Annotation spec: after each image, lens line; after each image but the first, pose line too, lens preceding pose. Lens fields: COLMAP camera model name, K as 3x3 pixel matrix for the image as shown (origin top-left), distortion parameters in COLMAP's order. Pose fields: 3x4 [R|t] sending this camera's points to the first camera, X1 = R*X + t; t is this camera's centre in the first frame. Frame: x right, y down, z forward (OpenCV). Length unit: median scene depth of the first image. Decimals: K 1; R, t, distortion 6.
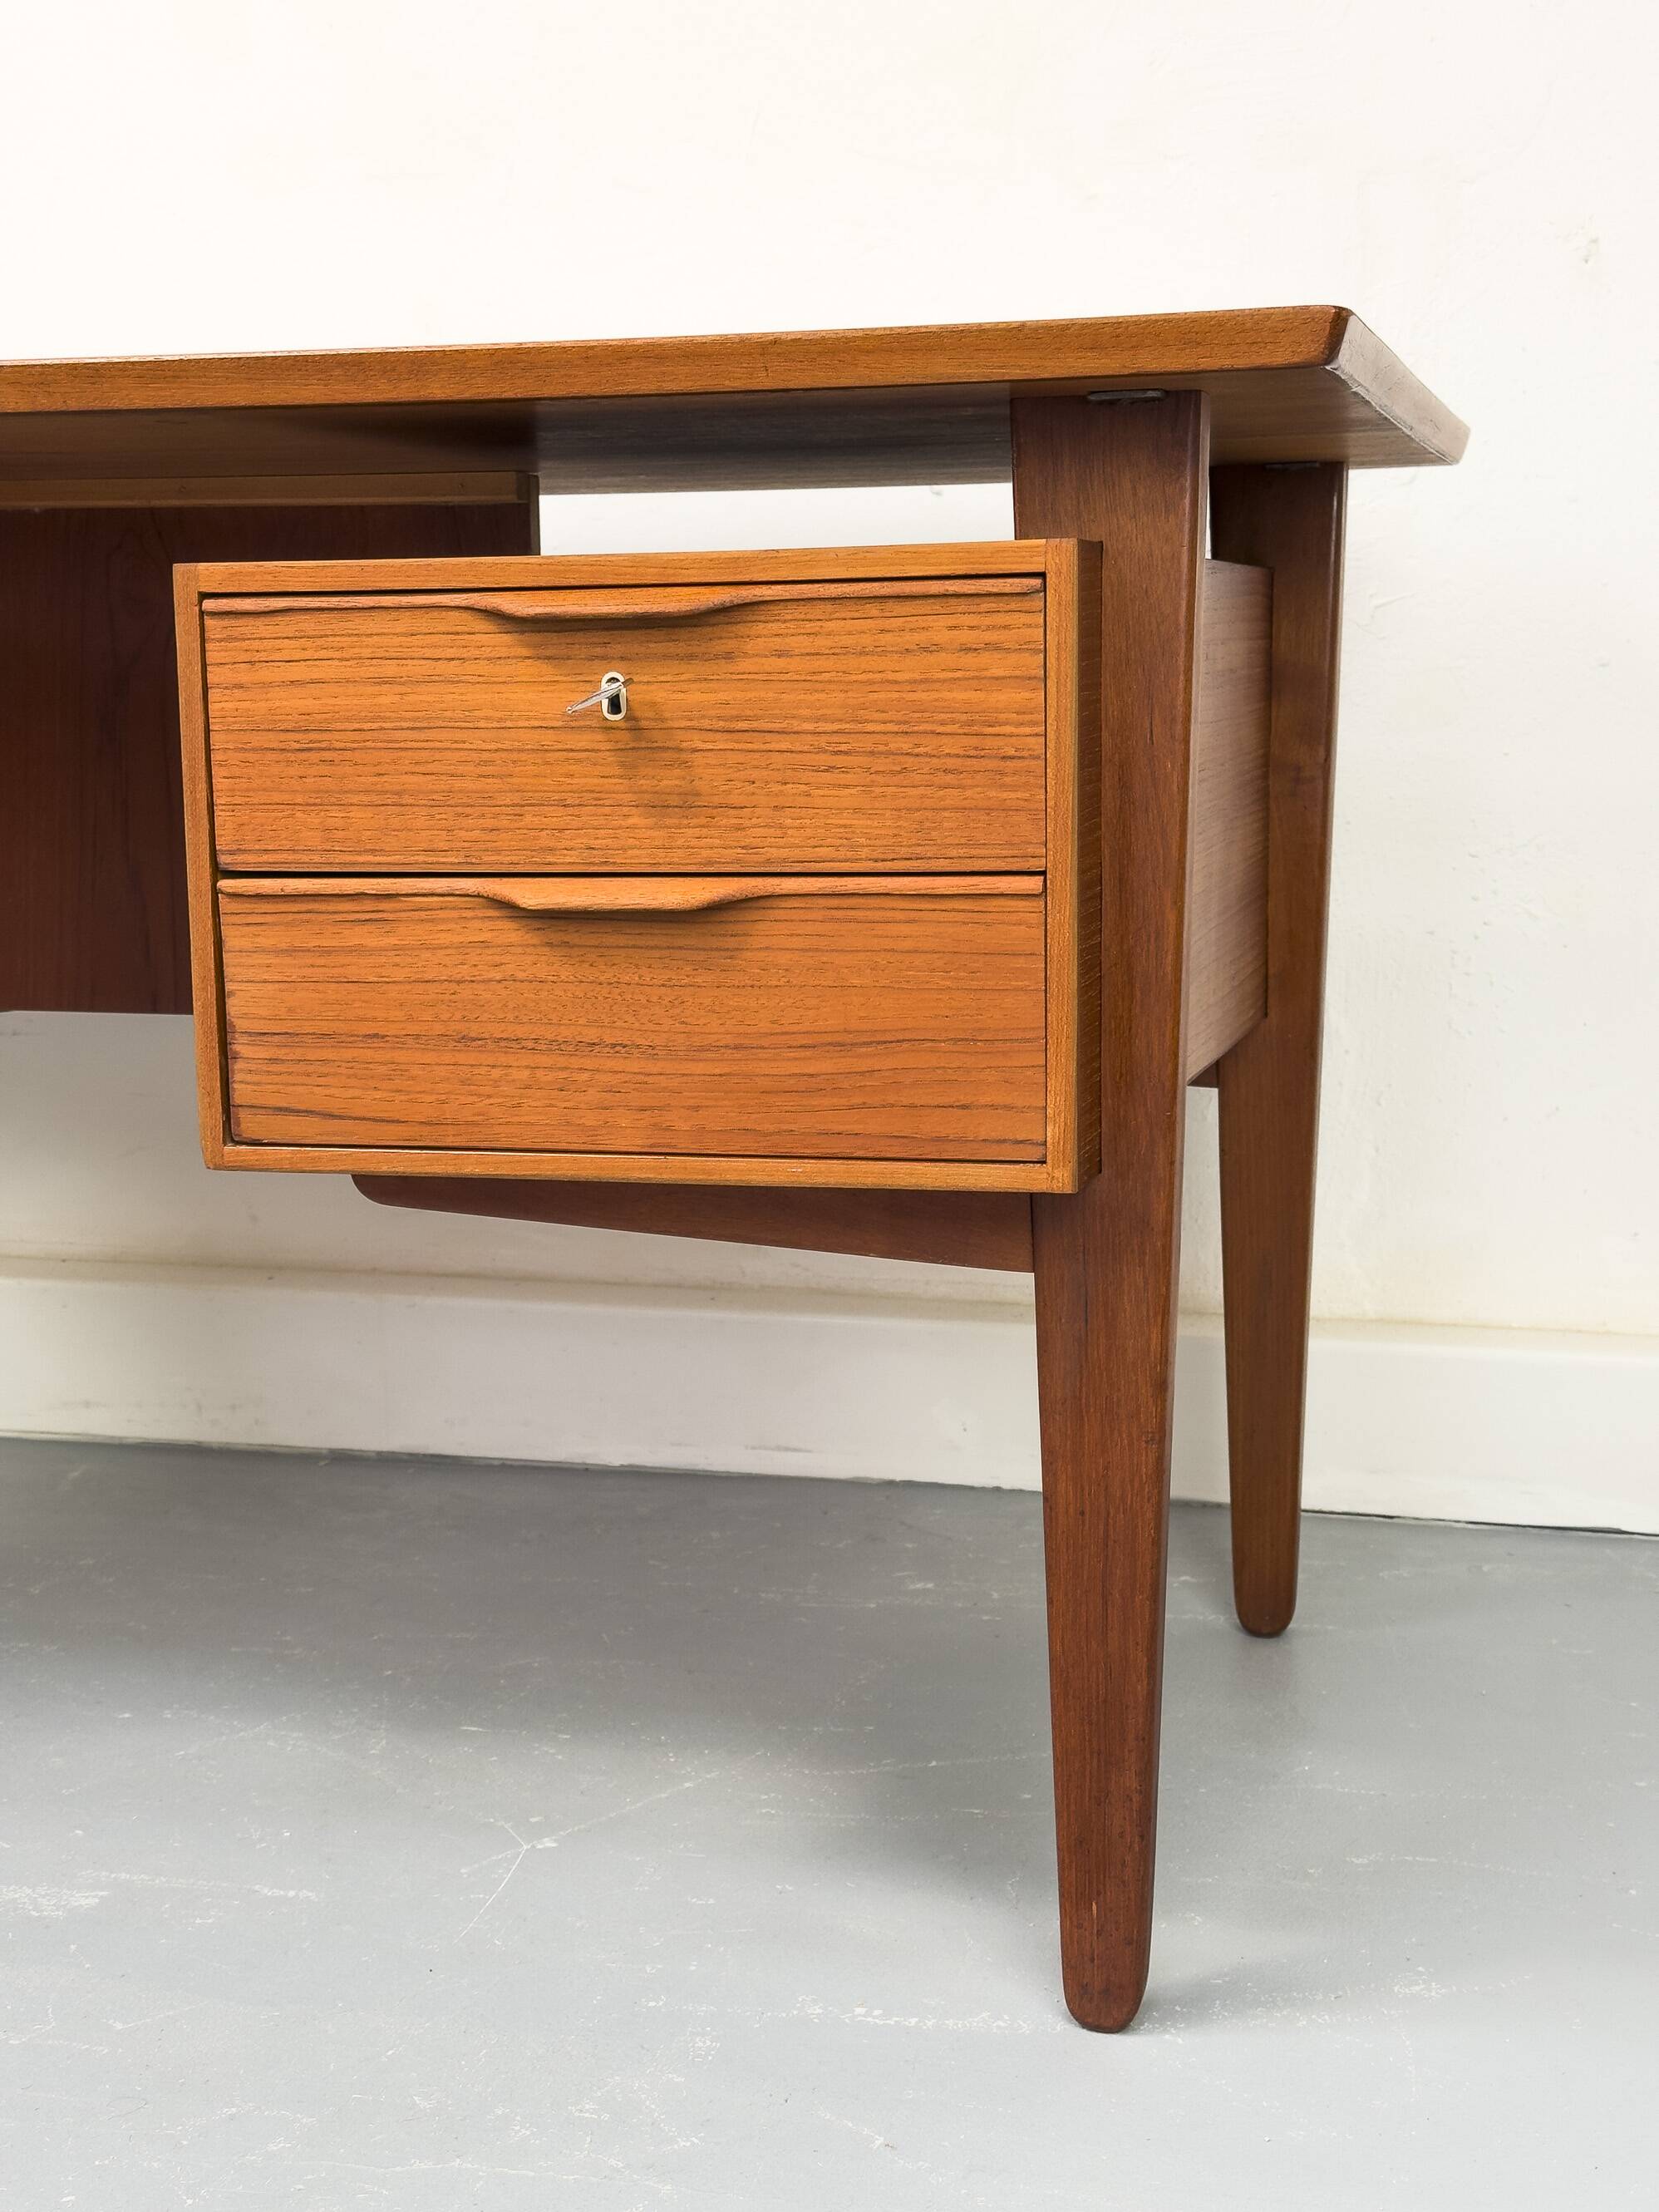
lens RADIAL K [[3104.3, 0, 830.4], [0, 3104.3, 1096.7], [0, 0, 1]] dist [0.127048, 0.000000]
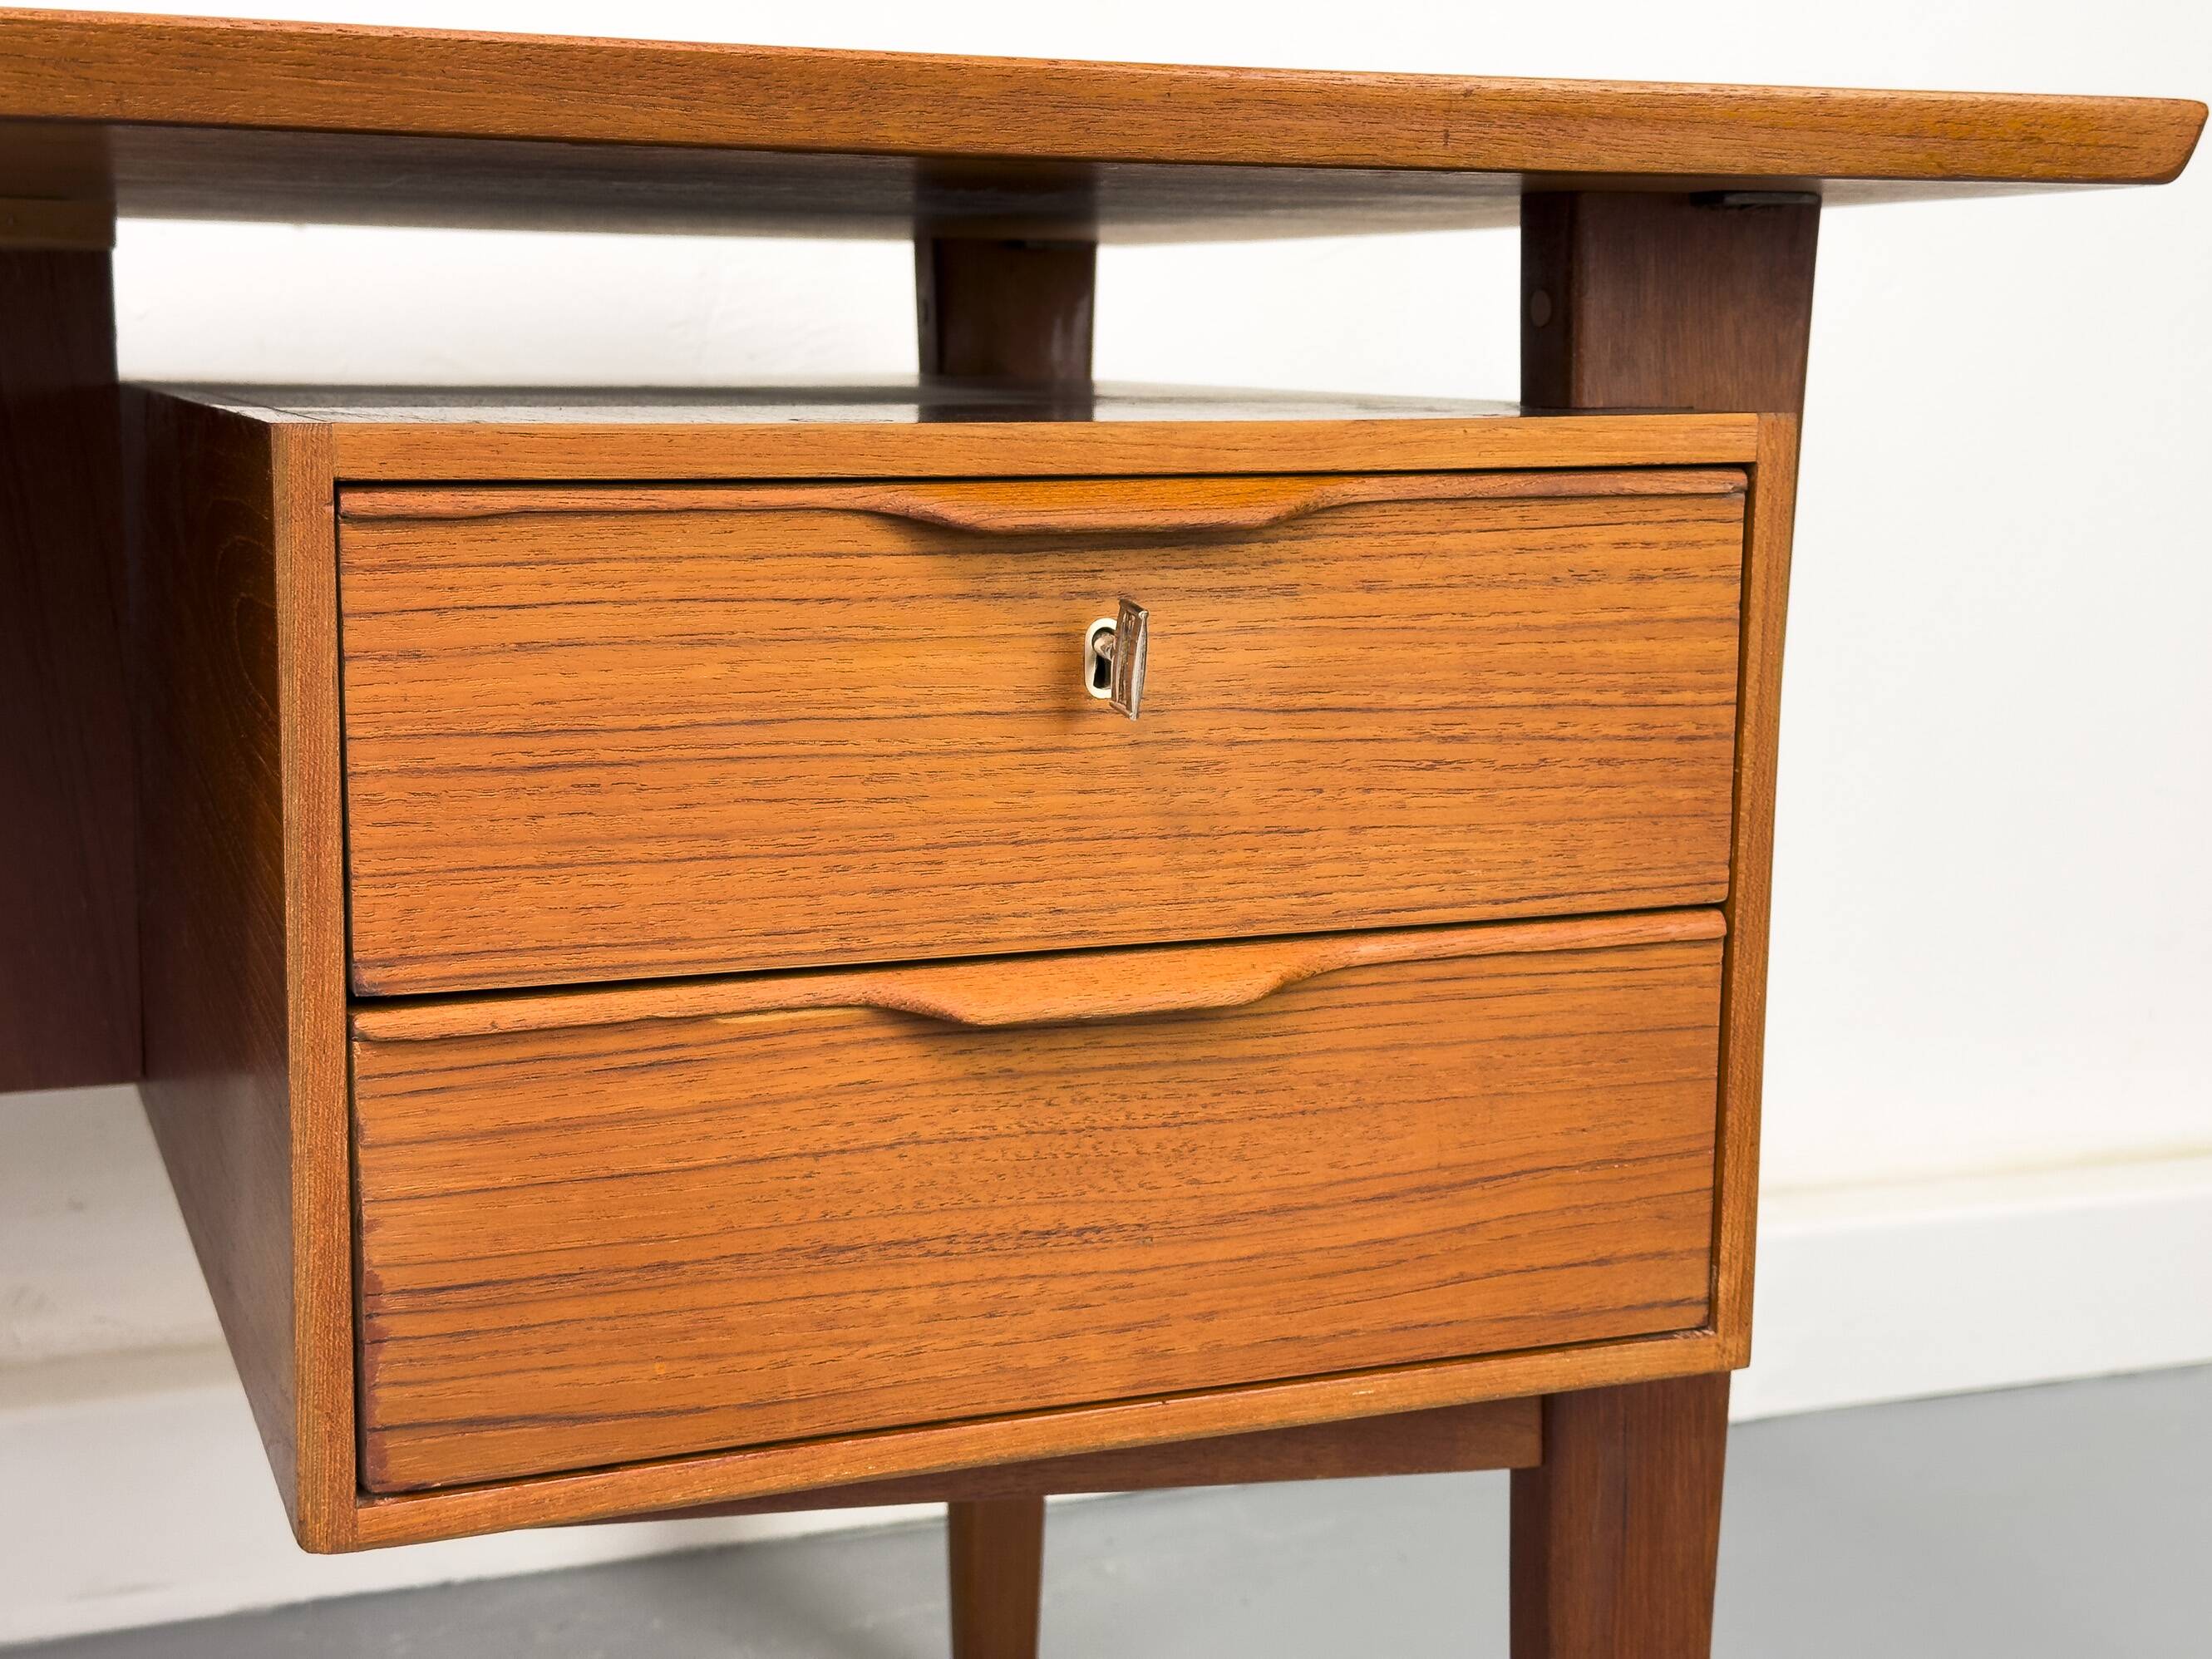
lens RADIAL K [[3104.3, 0, 1098.1], [0, 3104.3, 826.5], [0, 0, 1]] dist [0.127048, 0.000000]
pose [[0.805887, -0.069544, 0.587970, -0.415326], [0.061763, 0.997534, 0.033333, -0.114434], [-0.588839, 0.009452, 0.808195, 0.511216]]
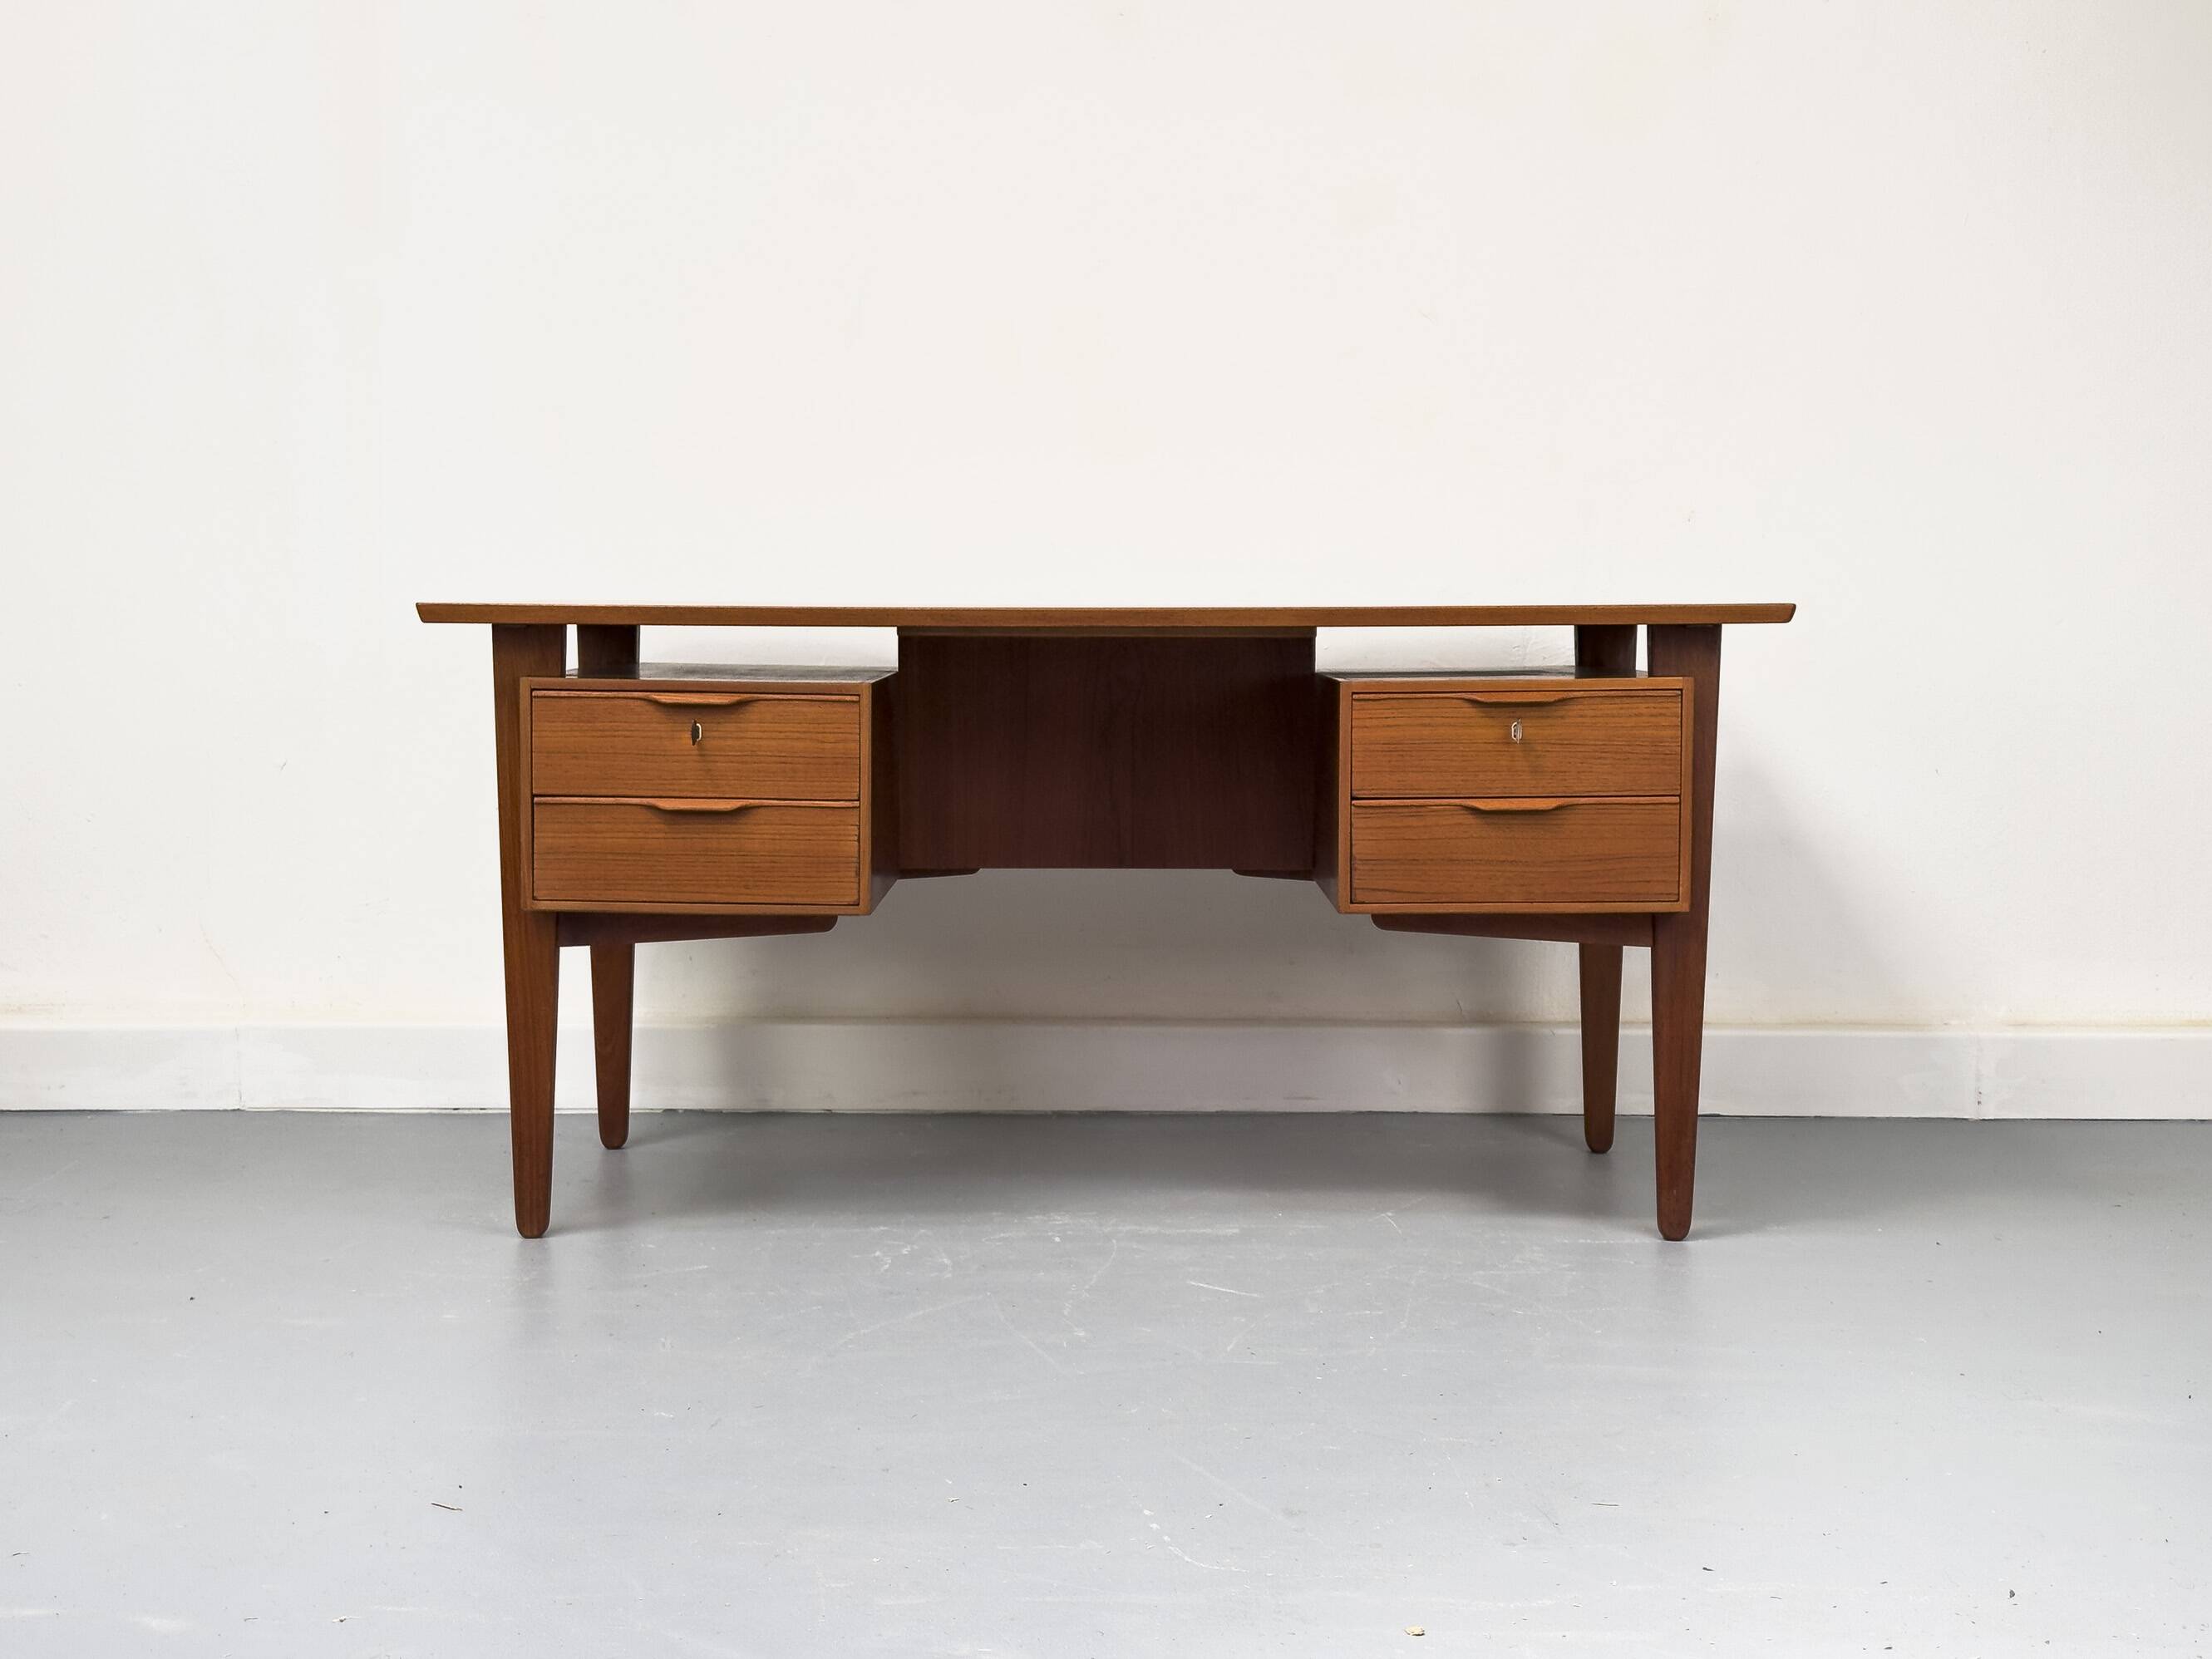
lens RADIAL K [[3128.9, 0, 1094.6], [0, 3128.9, 840.7], [0, 0, 1]] dist [0.144803, 0.000000]
pose [[0.966851, -0.007408, 0.255233, -1.096905], [0.024763, 0.997588, -0.064850, 0.130560], [-0.254137, 0.069021, 0.964702, -1.493512]]
